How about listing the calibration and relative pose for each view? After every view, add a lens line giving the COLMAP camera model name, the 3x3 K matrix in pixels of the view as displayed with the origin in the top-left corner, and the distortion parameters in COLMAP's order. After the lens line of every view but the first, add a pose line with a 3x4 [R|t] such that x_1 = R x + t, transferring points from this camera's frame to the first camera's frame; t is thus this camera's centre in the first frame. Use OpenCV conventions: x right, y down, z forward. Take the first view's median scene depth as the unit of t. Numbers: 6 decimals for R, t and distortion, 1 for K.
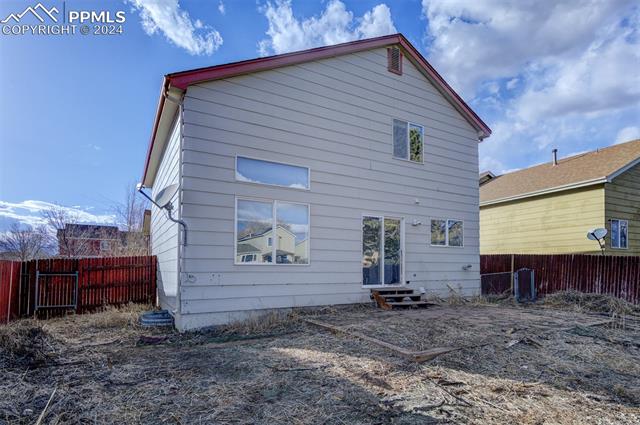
lens RADIAL K [[340.9, 0, 320.0], [0, 340.9, 212.5], [0, 0, 1]] dist [0.000645, 0.000084]
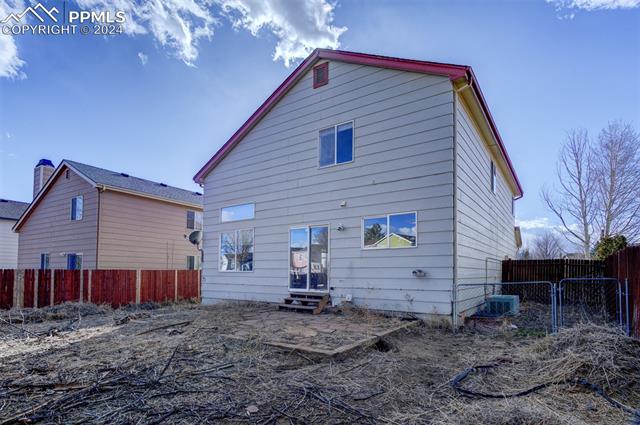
lens RADIAL K [[317.2, 0, 320.9], [0, 317.2, 215.6], [0, 0, 1]] dist [-0.001401, -0.000078]
pose [[0.451238, -0.155604, -0.878733, 1.032949], [0.142338, 0.984625, -0.101263, 0.080392], [0.880979, -0.079383, 0.466448, 0.528093]]
